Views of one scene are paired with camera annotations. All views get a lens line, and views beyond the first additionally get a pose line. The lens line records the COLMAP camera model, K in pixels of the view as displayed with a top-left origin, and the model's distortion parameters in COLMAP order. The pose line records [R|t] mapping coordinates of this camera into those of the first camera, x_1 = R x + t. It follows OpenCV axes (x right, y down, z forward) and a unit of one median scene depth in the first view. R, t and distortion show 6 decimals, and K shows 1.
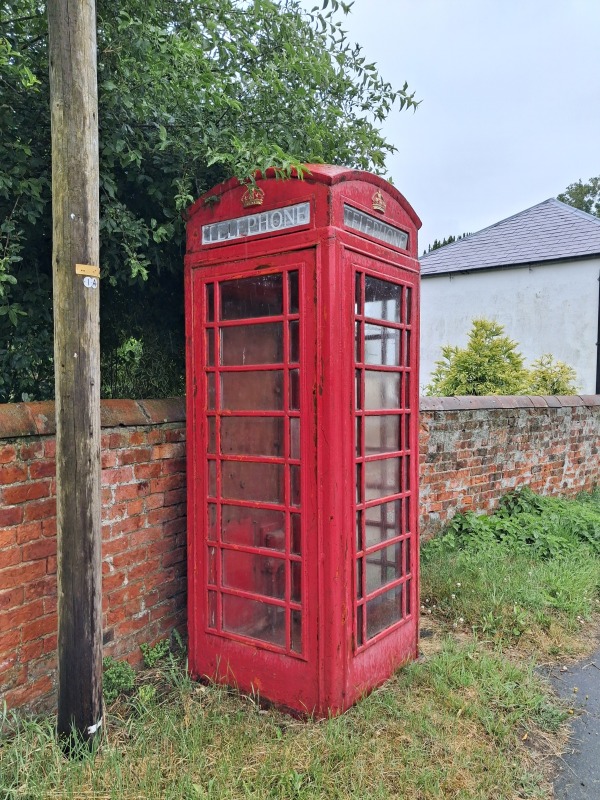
lens RADIAL K [[628.1, 0, 283.5], [0, 628.1, 408.3], [0, 0, 1]] dist [-0.003156, -0.003339]
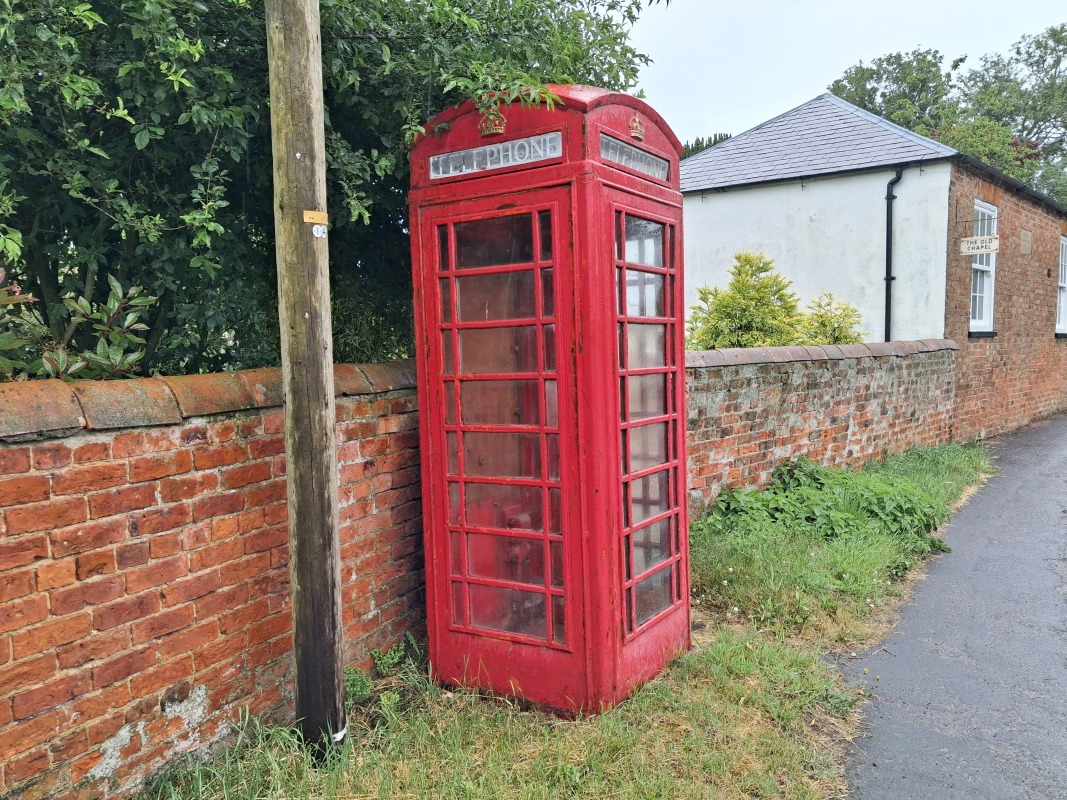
lens RADIAL K [[832.7, 0, 533.5], [0, 832.7, 400.0], [0, 0, 1]] dist [0.064566, -0.191201]
pose [[0.997549, -0.031006, 0.062724, -0.073161], [0.028682, 0.998881, 0.037617, -0.001083], [-0.063820, -0.035726, 0.997322, -0.151981]]
